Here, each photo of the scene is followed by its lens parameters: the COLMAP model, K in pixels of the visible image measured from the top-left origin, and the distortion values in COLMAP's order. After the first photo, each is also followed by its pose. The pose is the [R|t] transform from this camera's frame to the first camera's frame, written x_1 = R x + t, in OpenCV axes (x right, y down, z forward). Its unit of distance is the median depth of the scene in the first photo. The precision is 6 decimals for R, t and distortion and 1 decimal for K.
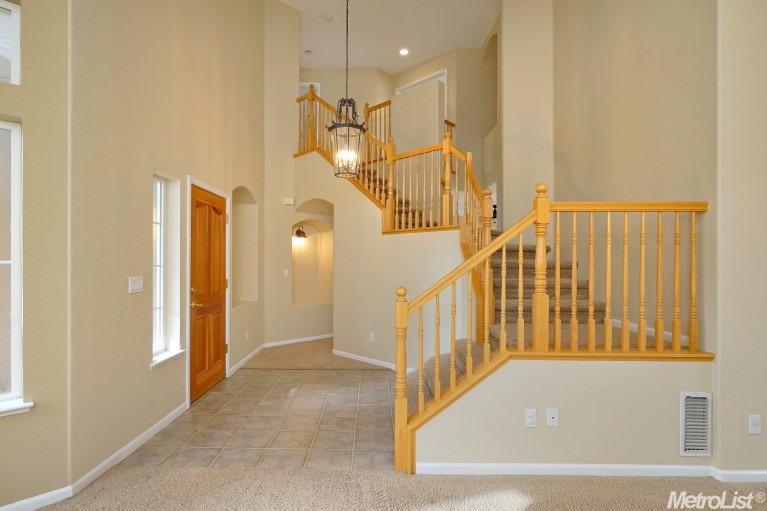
lens RADIAL K [[414.1, 0, 387.6], [0, 414.1, 262.7], [0, 0, 1]] dist [-0.000583, 0.000104]
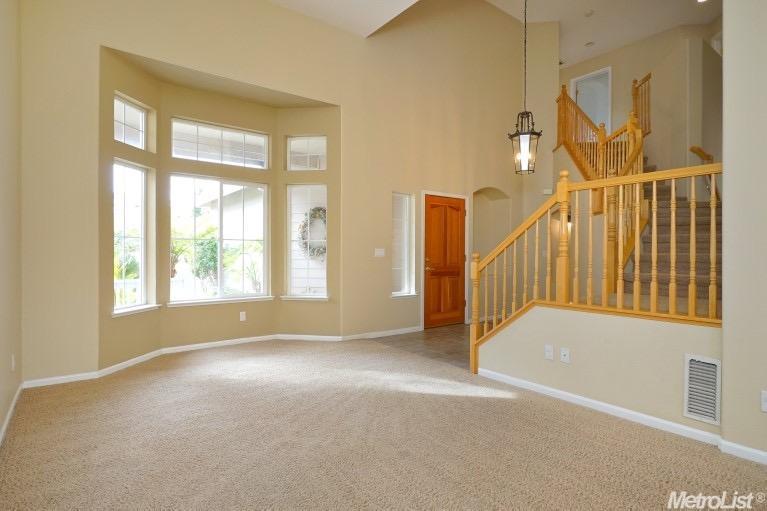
lens RADIAL K [[427.7, 0, 381.3], [0, 427.7, 256.8], [0, 0, 1]] dist [0.035817, -0.000242]
pose [[0.610795, 0.004180, -0.791778, 1.072479], [-0.000225, 0.999987, 0.005106, 0.066541], [0.791789, -0.002941, 0.610787, -0.241731]]
